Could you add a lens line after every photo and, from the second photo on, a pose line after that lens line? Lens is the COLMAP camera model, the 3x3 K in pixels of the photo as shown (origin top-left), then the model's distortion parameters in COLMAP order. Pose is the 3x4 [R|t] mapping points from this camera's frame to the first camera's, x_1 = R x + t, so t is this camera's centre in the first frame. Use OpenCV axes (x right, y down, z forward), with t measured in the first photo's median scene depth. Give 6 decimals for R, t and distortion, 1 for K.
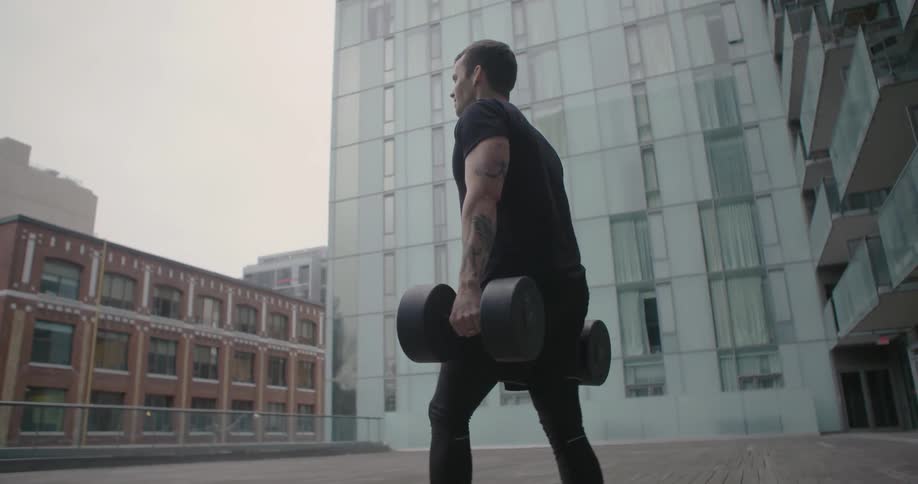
lens RADIAL K [[667.4, 0, 459.0], [0, 667.4, 242.0], [0, 0, 1]] dist [-0.137959, 0.105836]
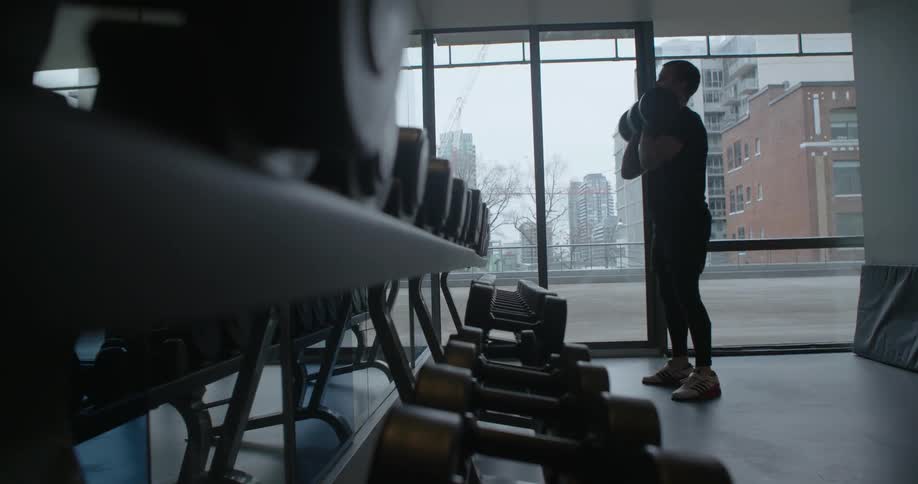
lens RADIAL K [[667.4, 0, 459.0], [0, 667.4, 242.0], [0, 0, 1]] dist [-0.137959, 0.105836]
pose [[0.340596, -0.008967, -0.940167, 0.254156], [0.282230, 0.954815, 0.093138, -0.047979], [0.896850, -0.297066, 0.327737, -0.105002]]
